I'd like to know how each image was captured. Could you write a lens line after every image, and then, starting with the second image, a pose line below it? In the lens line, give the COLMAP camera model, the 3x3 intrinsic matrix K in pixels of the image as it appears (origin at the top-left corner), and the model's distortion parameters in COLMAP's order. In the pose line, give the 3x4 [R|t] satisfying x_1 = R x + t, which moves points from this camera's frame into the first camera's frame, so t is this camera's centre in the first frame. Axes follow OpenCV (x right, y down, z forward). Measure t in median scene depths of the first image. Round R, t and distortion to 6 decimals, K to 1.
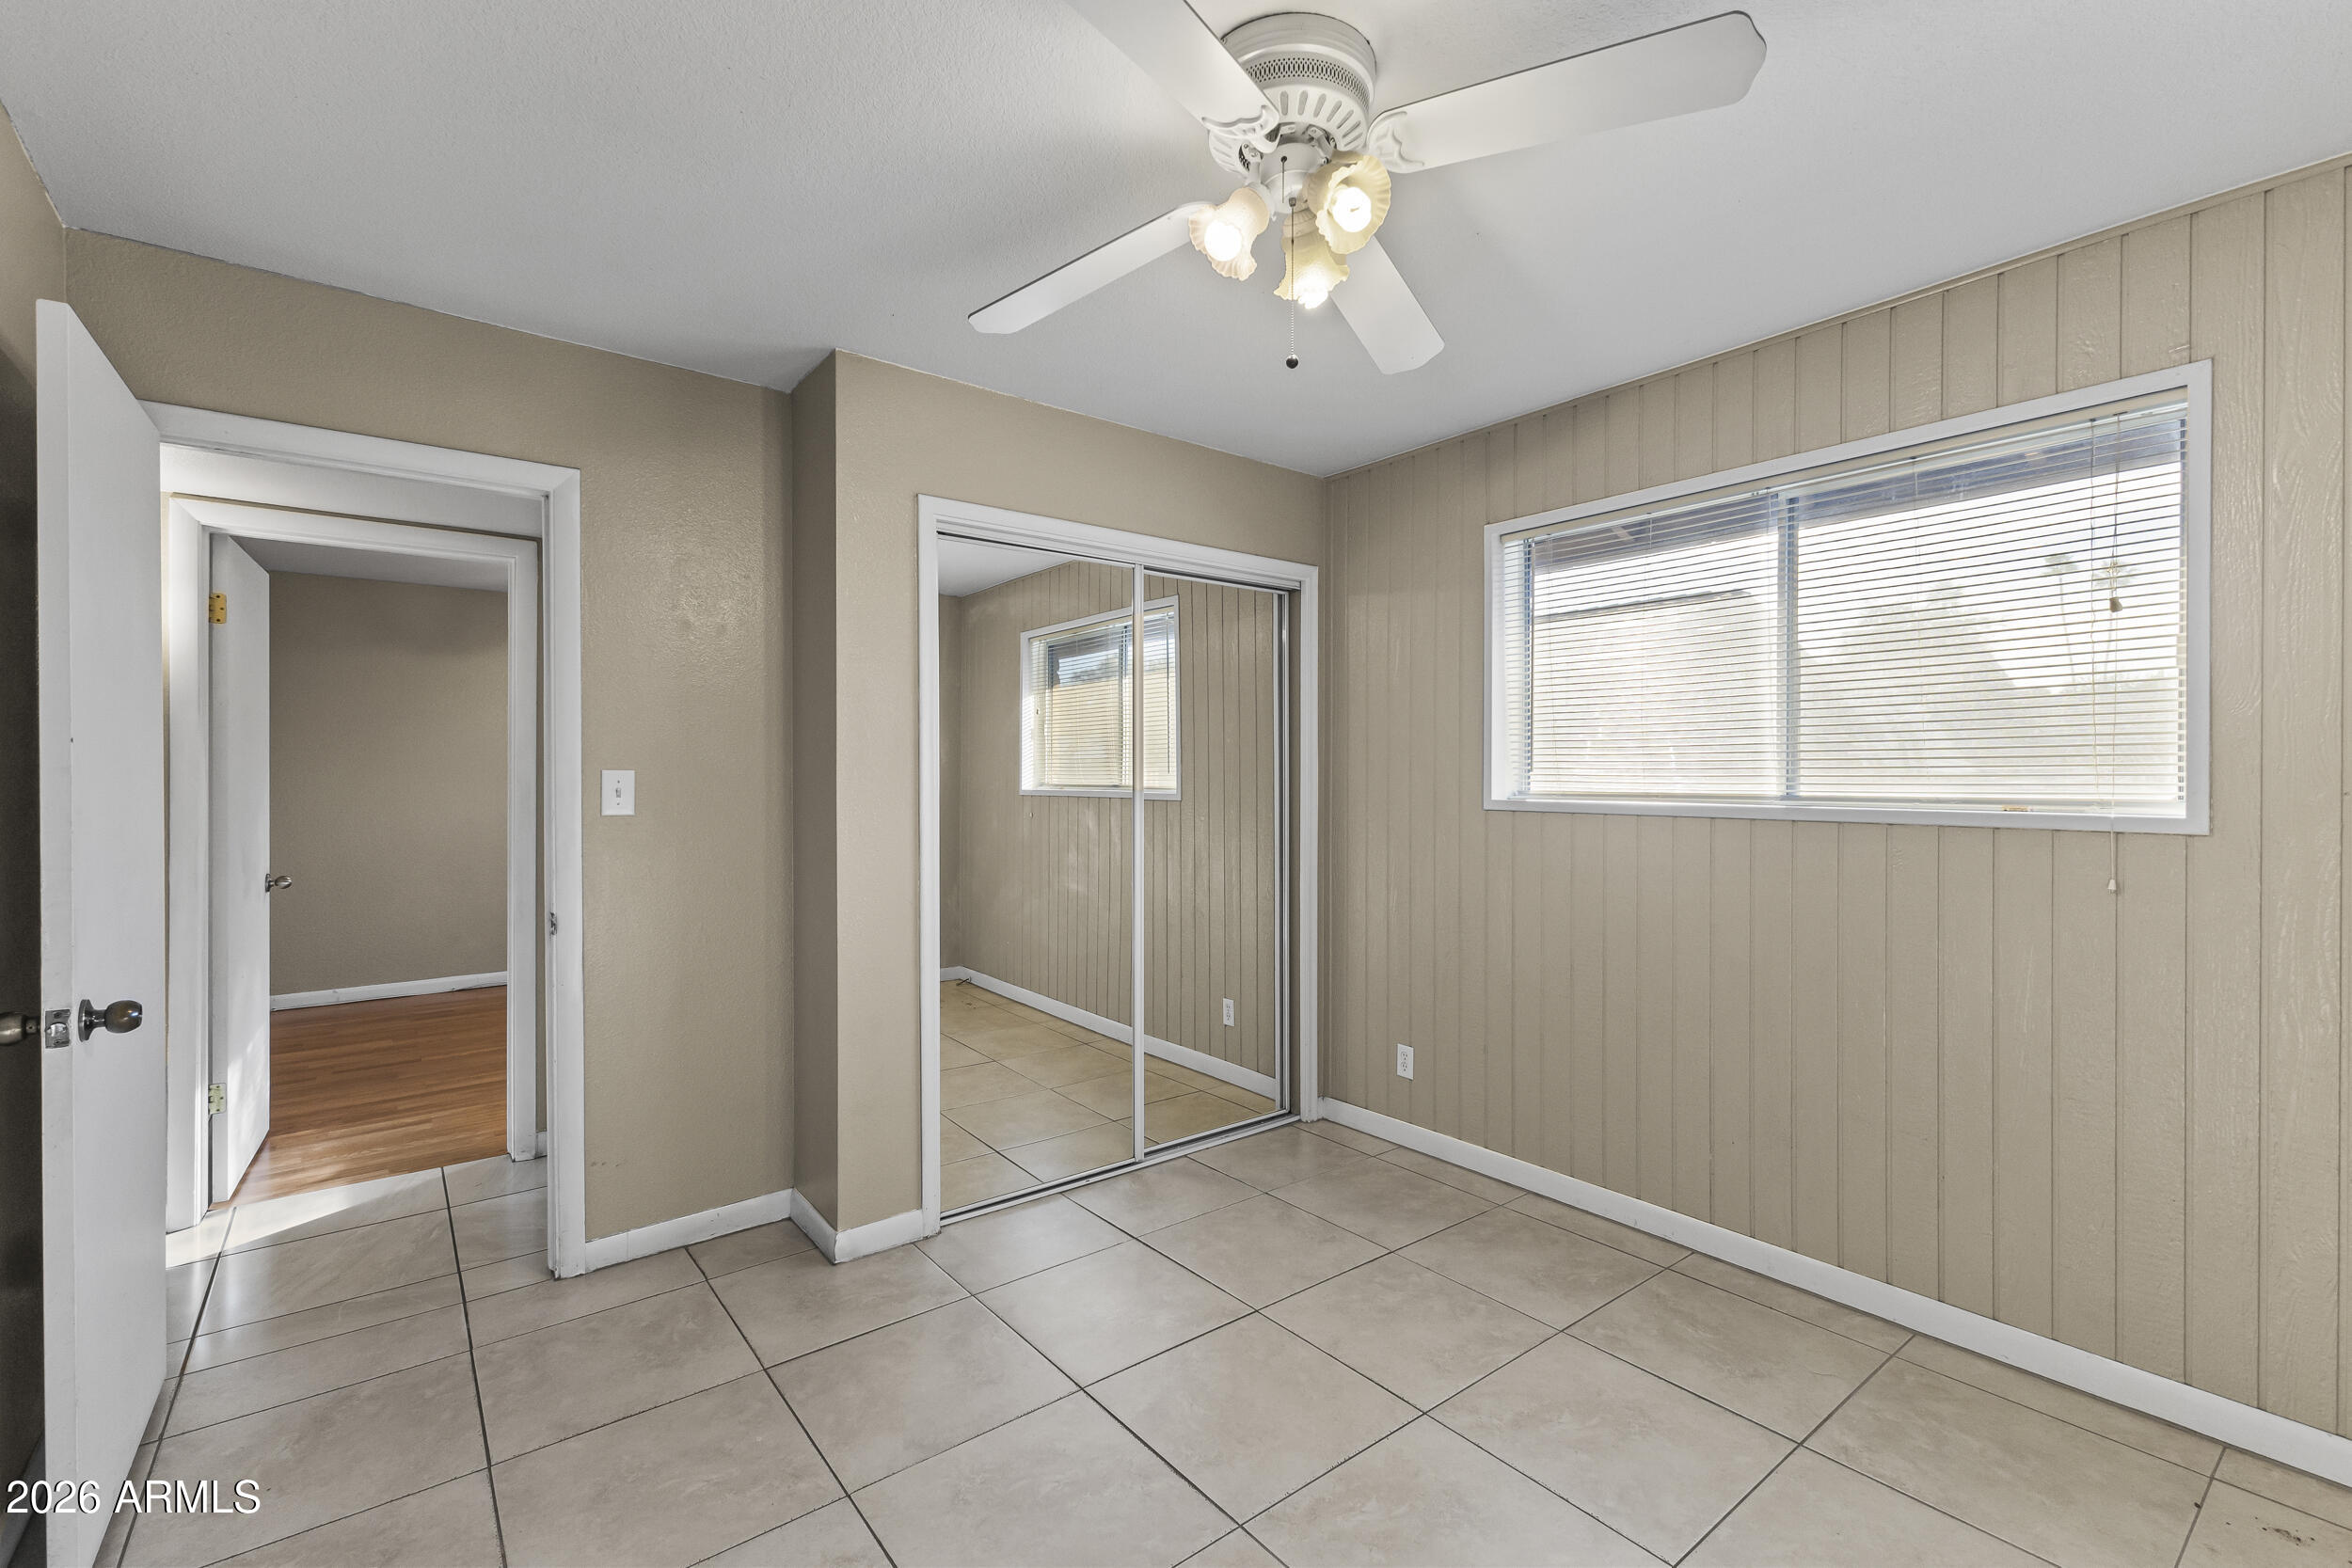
lens RADIAL K [[1027.1, 0, 1180.4], [0, 1027.1, 774.8], [0, 0, 1]] dist [0.012717, -0.000941]
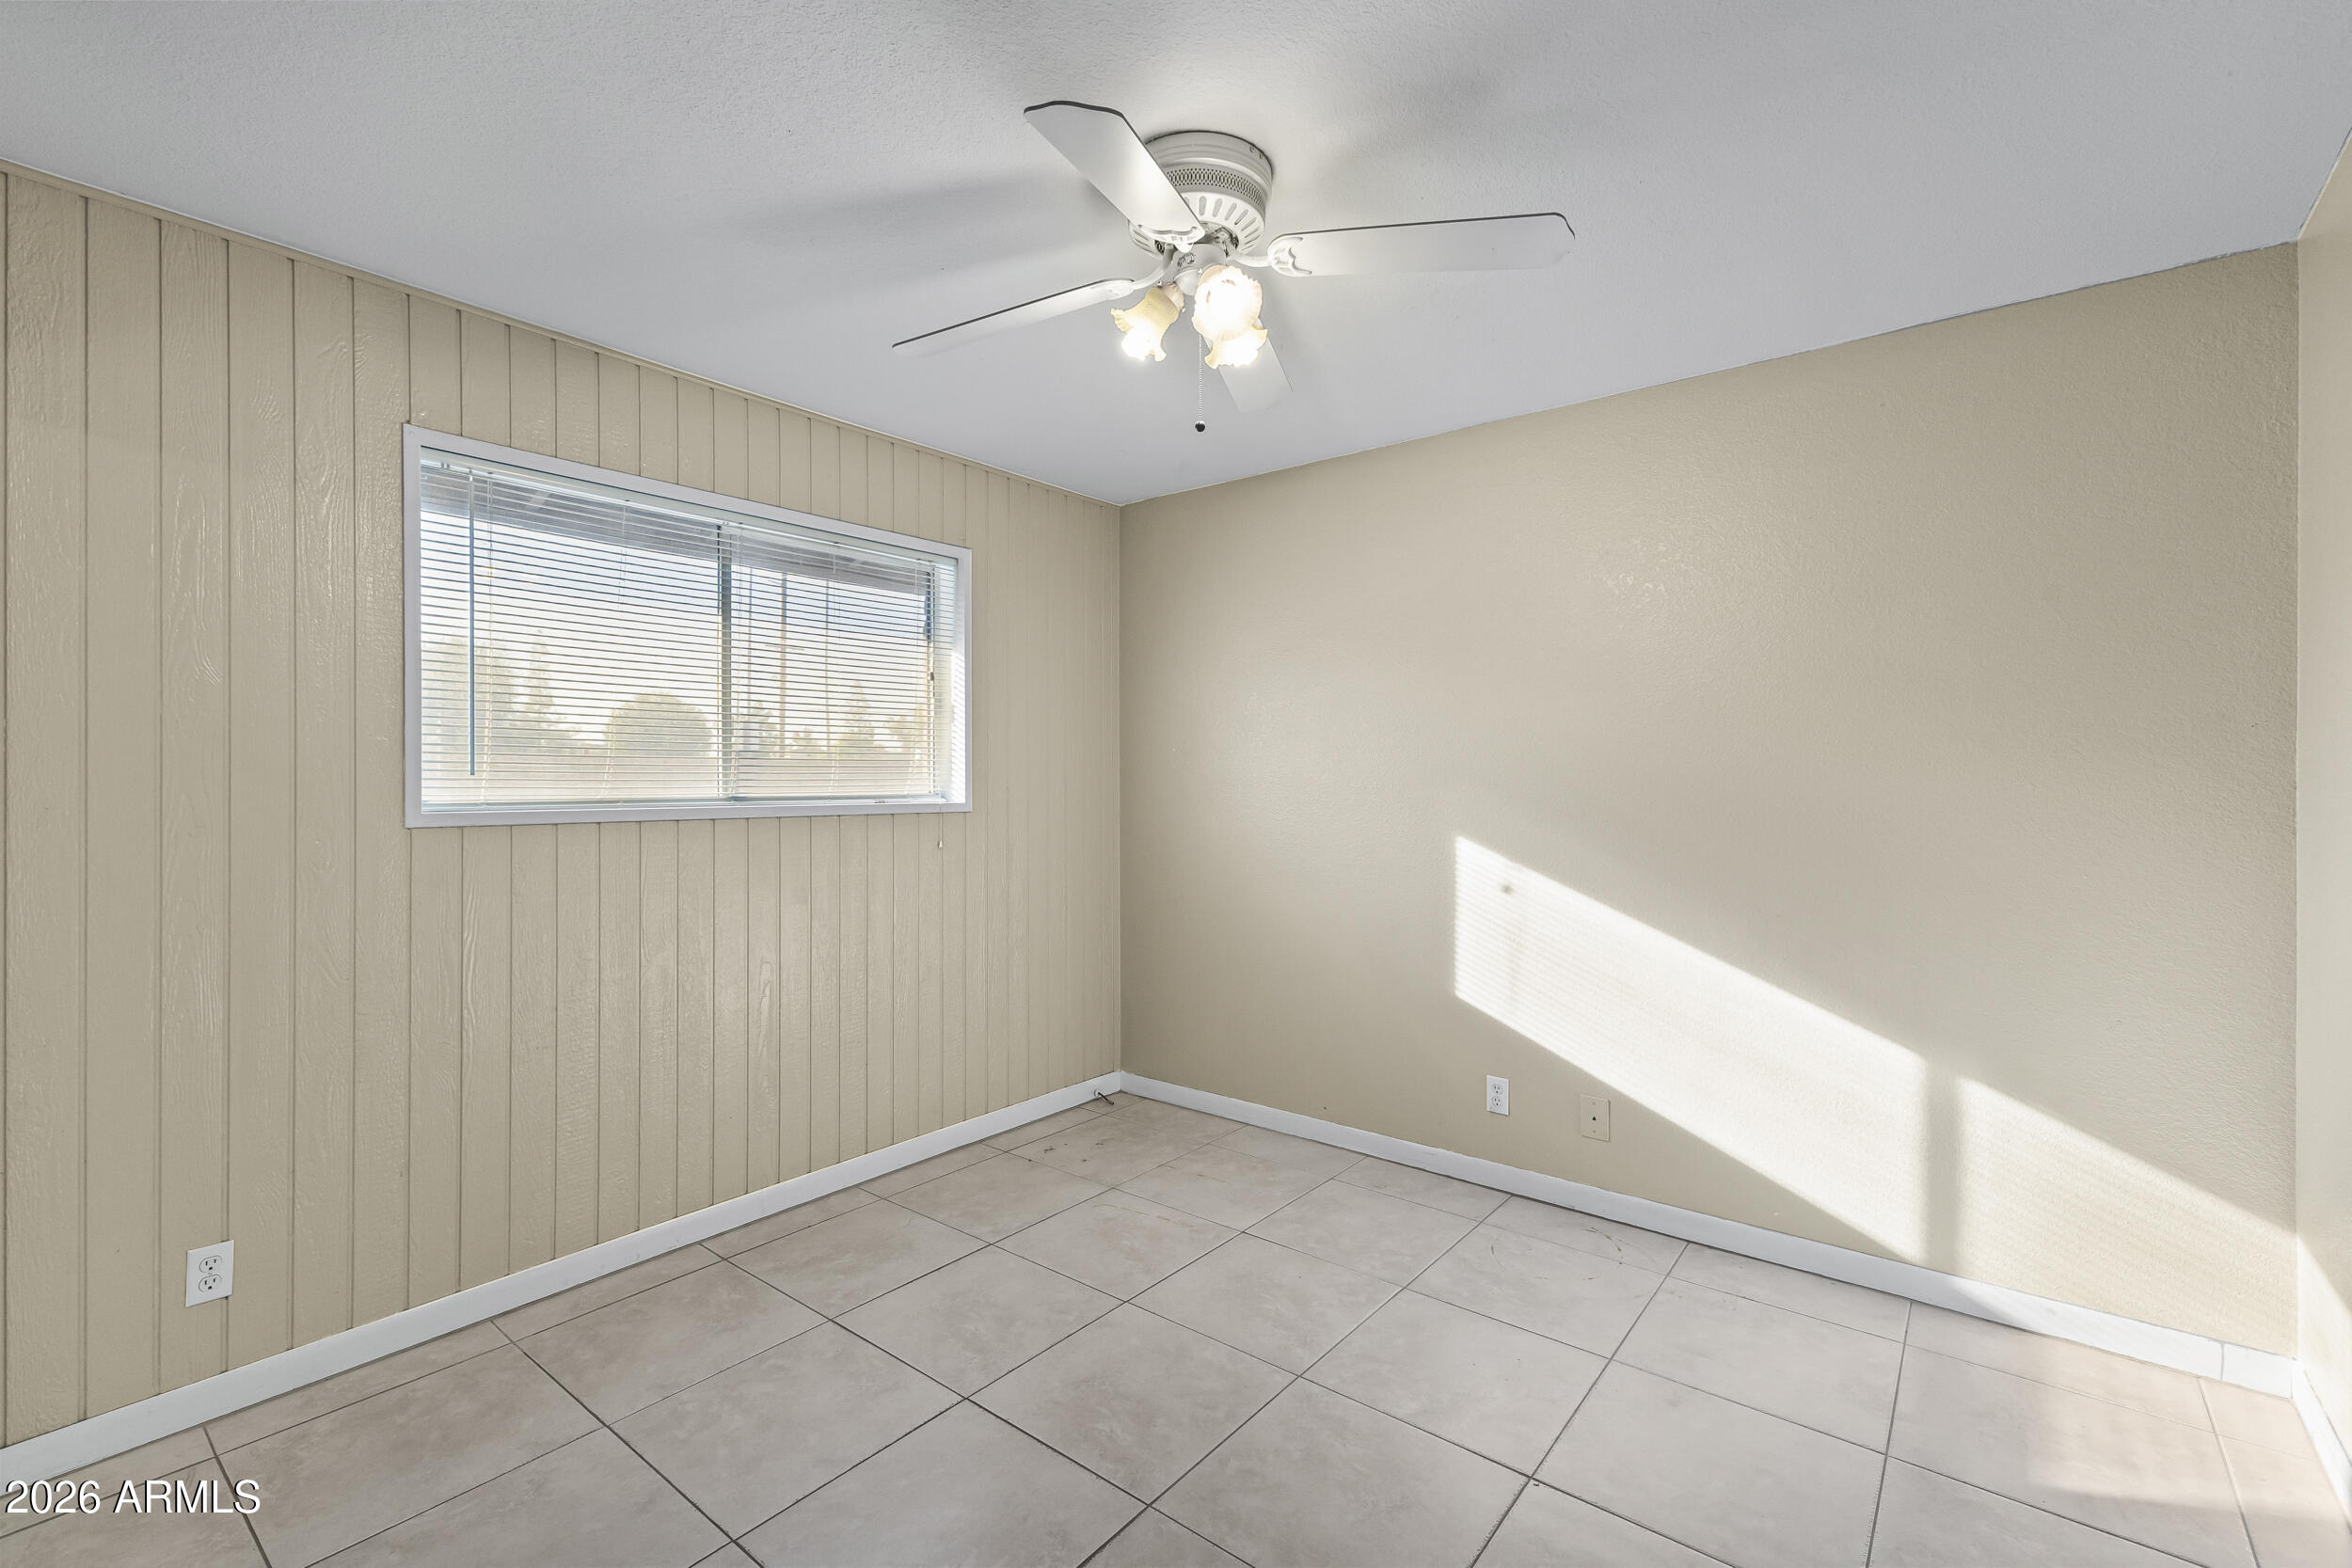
lens RADIAL K [[1027.1, 0, 1174.2], [0, 1027.1, 774.6], [0, 0, 1]] dist [0.012717, -0.000941]
pose [[-0.233935, 0.003879, 0.972245, -0.718566], [-0.001129, 0.999990, -0.004261, 0.000131], [-0.972252, -0.002094, -0.233928, 0.916519]]
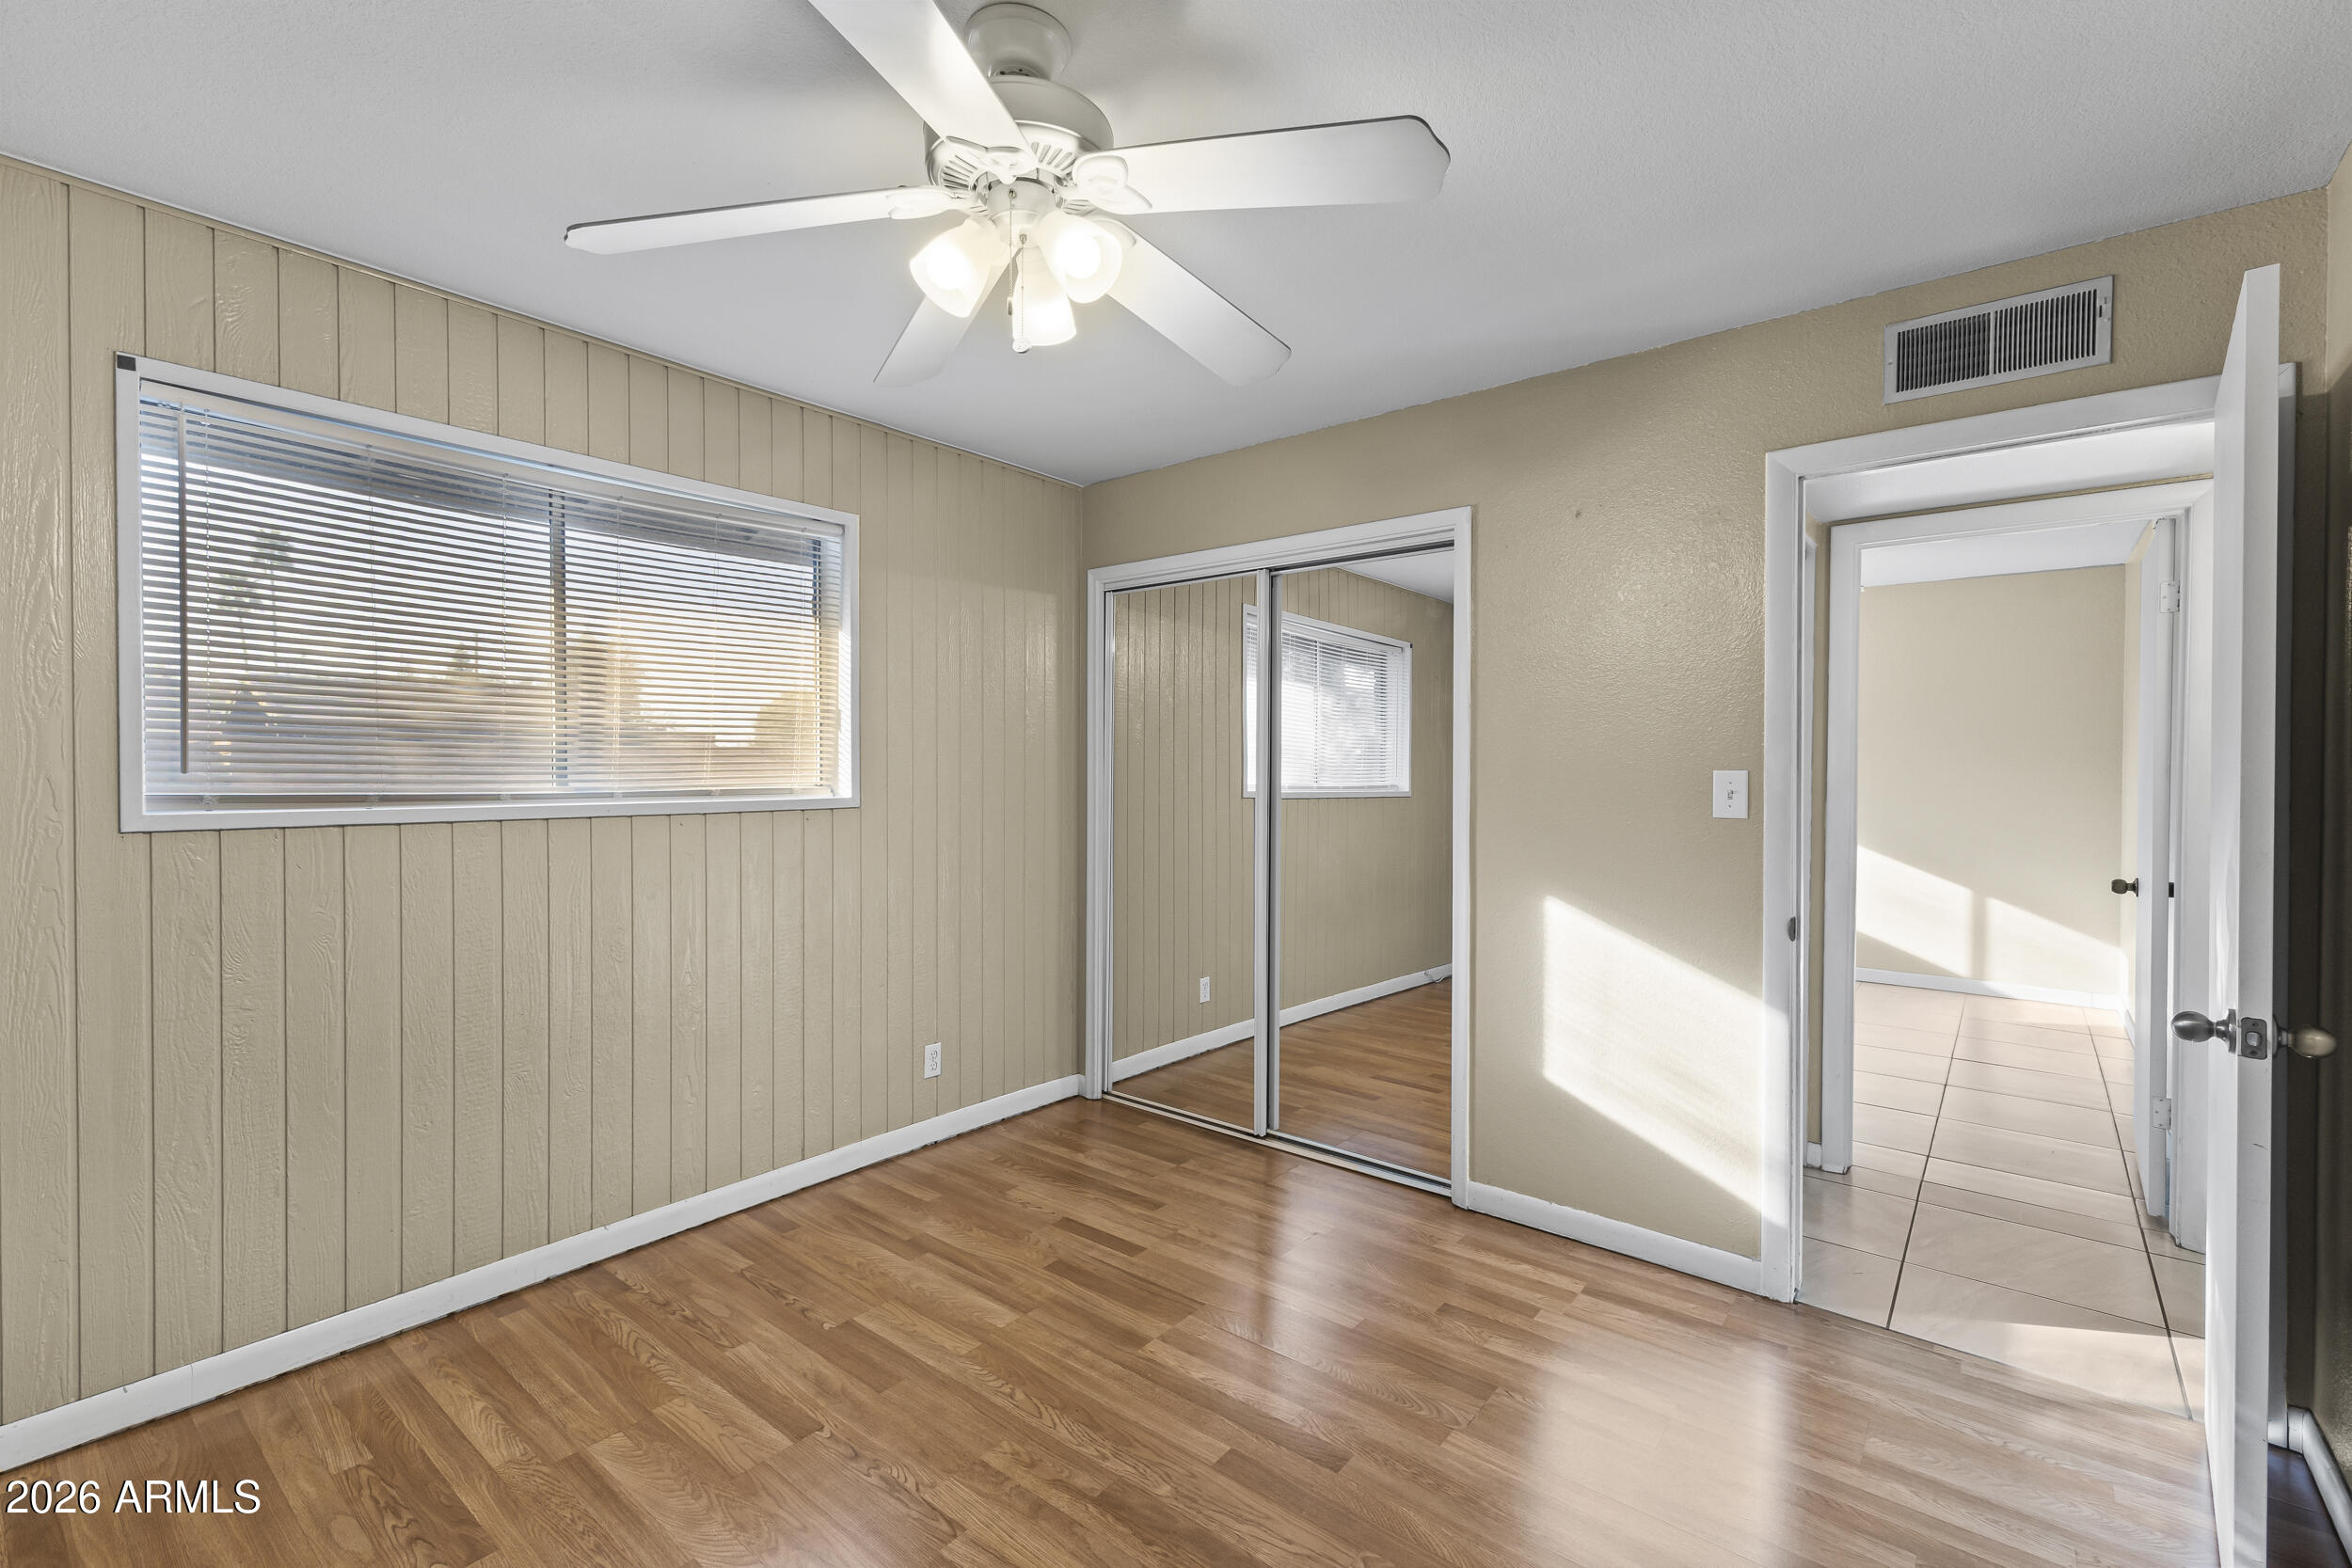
lens RADIAL K [[1027.1, 0, 1158.5], [0, 1027.1, 789.3], [0, 0, 1]] dist [0.012717, -0.000941]
pose [[-0.215210, -0.018312, 0.976396, -0.596711], [-0.004036, 0.999832, 0.017861, -0.000978], [-0.976559, -0.000097, -0.215248, 0.756978]]
